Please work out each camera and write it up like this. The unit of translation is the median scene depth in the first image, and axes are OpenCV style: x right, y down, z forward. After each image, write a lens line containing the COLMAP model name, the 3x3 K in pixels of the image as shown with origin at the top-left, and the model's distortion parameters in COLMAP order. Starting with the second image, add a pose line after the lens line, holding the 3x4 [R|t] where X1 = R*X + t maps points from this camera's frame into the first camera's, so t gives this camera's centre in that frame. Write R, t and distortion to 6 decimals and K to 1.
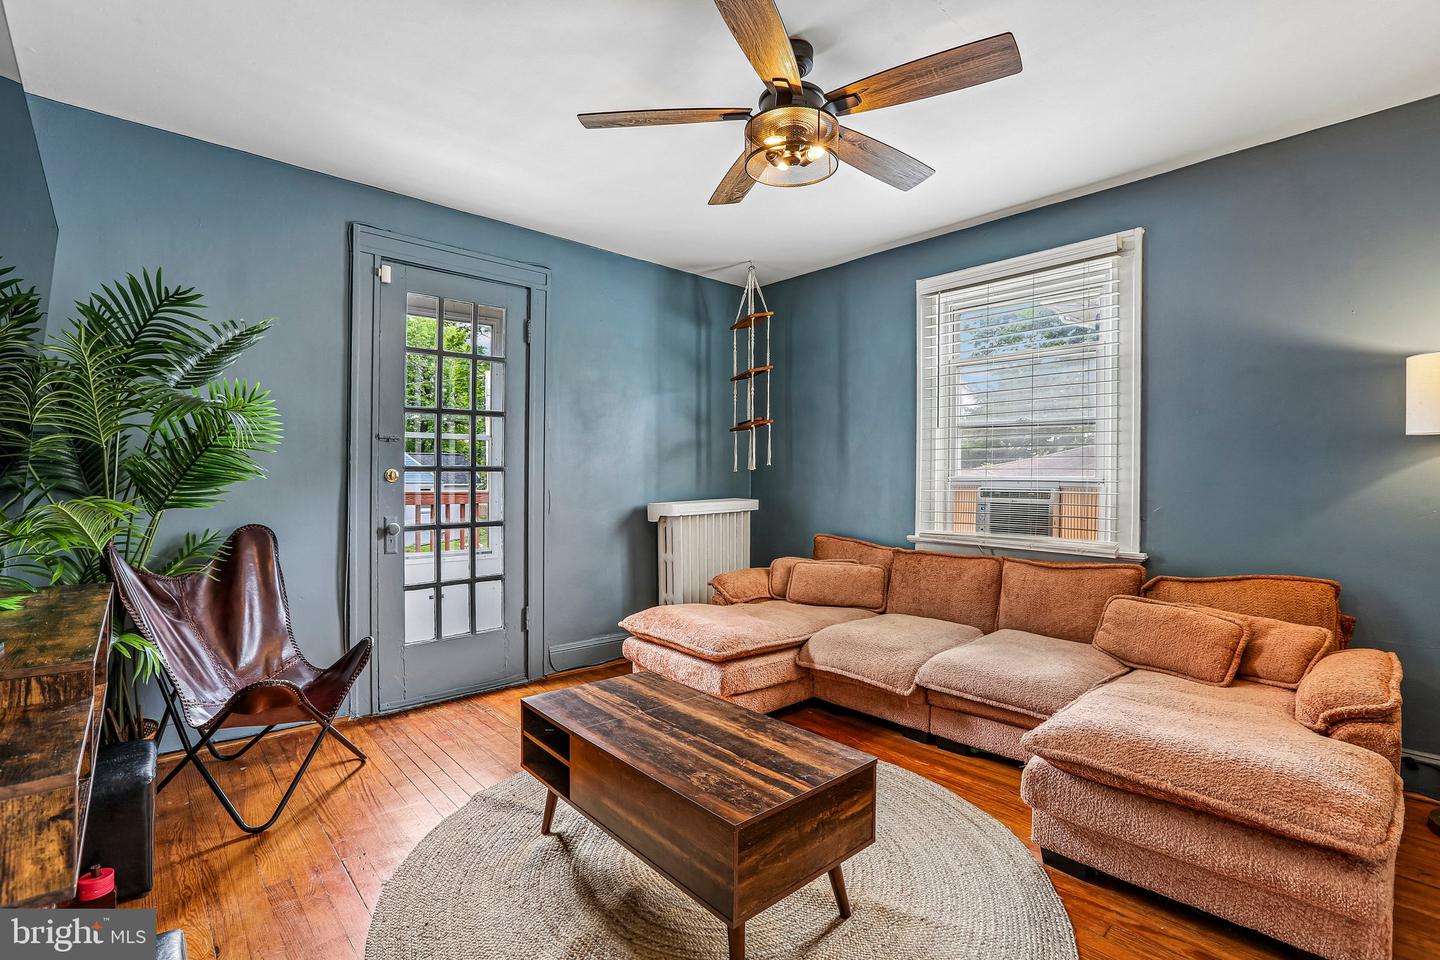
lens RADIAL K [[683.1, 0, 720.0], [0, 683.1, 480.0], [0, 0, 1]] dist [-0.001380, -0.000108]
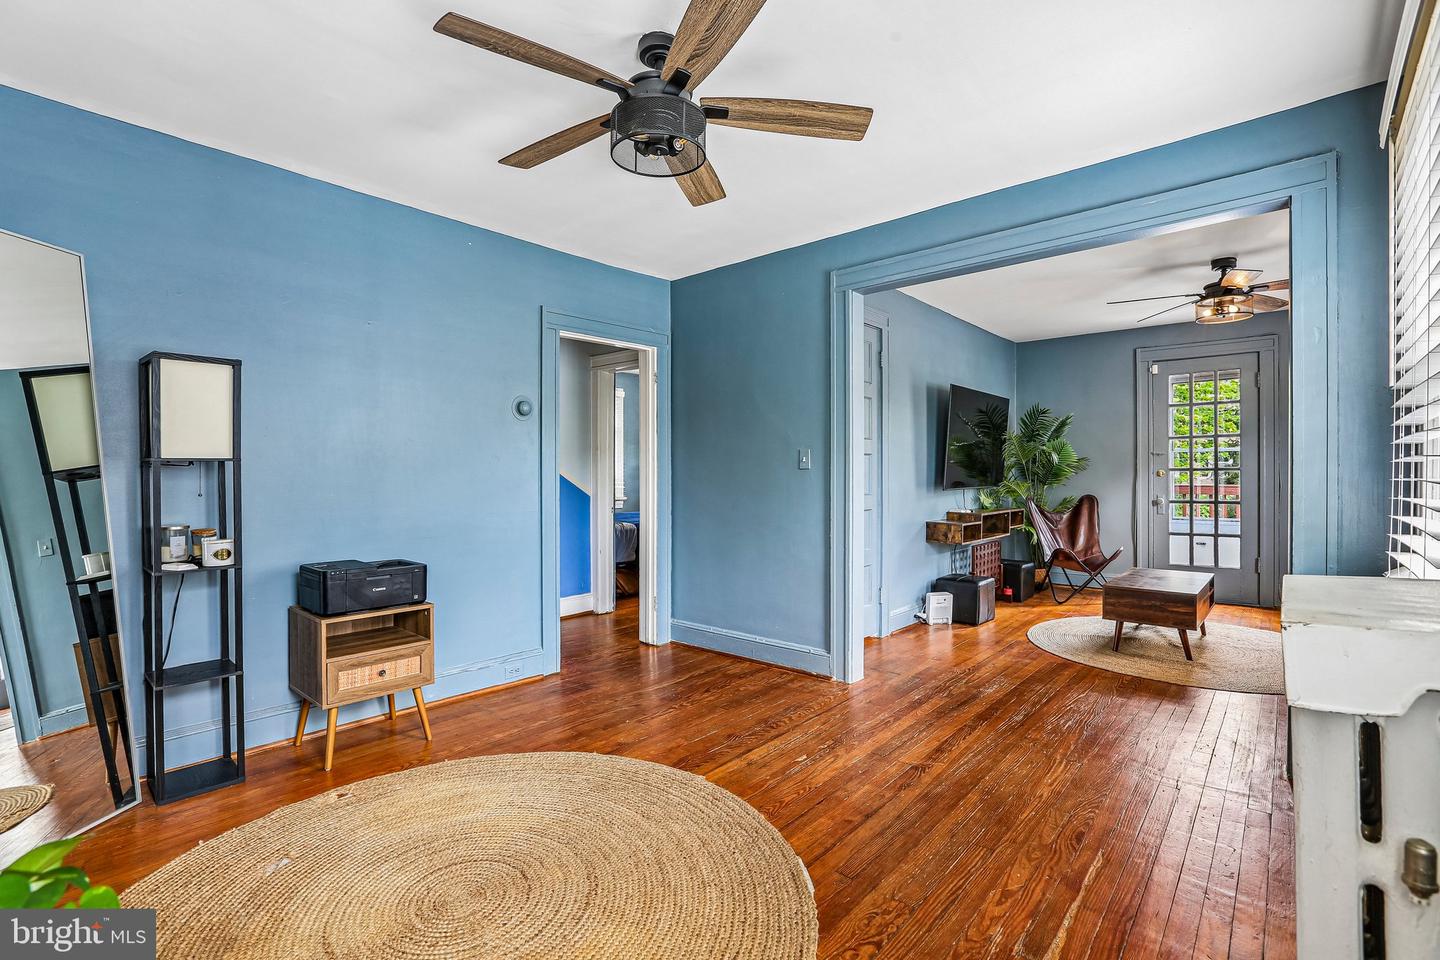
lens RADIAL K [[654.1, 0, 720.0], [0, 654.1, 480.0], [0, 0, 1]] dist [0.000289, 0.000045]
pose [[0.141635, -0.000268, -0.989919, 1.162122], [0.000543, 1.000000, -0.000193, 0.012256], [0.989919, -0.000510, 0.141636, -0.481173]]
